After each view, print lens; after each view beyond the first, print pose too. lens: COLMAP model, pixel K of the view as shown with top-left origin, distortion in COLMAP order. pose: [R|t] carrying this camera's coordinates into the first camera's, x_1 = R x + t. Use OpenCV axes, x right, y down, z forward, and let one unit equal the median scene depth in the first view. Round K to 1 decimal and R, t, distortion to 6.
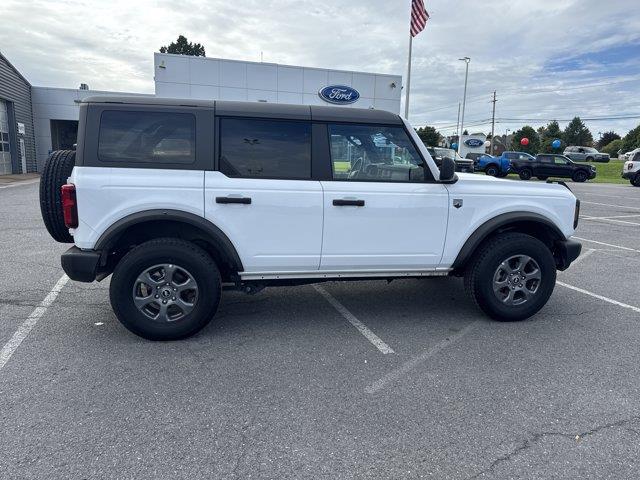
lens RADIAL K [[466.6, 0, 299.1], [0, 466.6, 251.9], [0, 0, 1]] dist [0.011160, -0.003533]
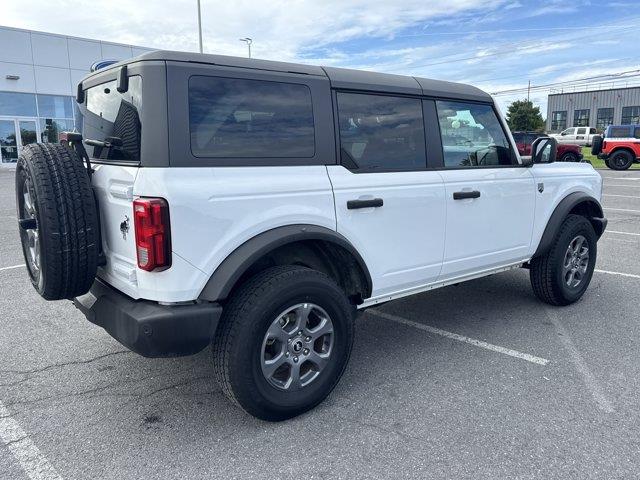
lens RADIAL K [[520.9, 0, 314.0], [0, 520.9, 250.9], [0, 0, 1]] dist [0.055950, -0.053568]
pose [[0.881503, -0.122320, 0.456059, -0.548712], [0.124652, 0.991883, 0.025099, -0.061319], [-0.455428, 0.034723, 0.889595, 0.280625]]
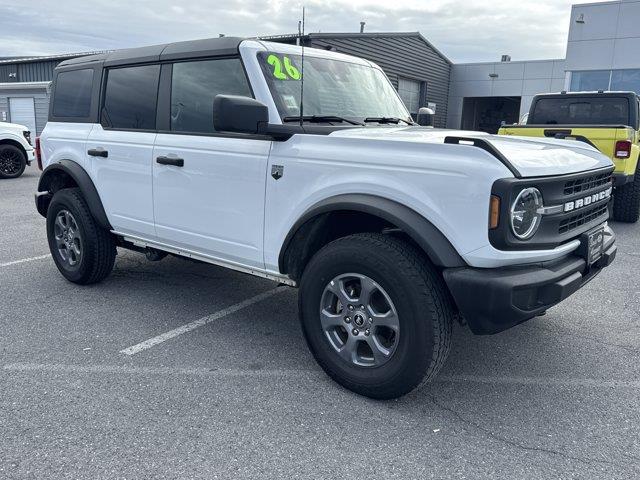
lens RADIAL K [[520.9, 0, 320.4], [0, 520.9, 249.9], [0, 0, 1]] dist [0.055950, -0.053568]
pose [[0.646299, 0.161641, -0.745768, 0.921391], [-0.157817, 0.984492, 0.076615, -0.063262], [0.746586, 0.068179, 0.661786, 0.583201]]
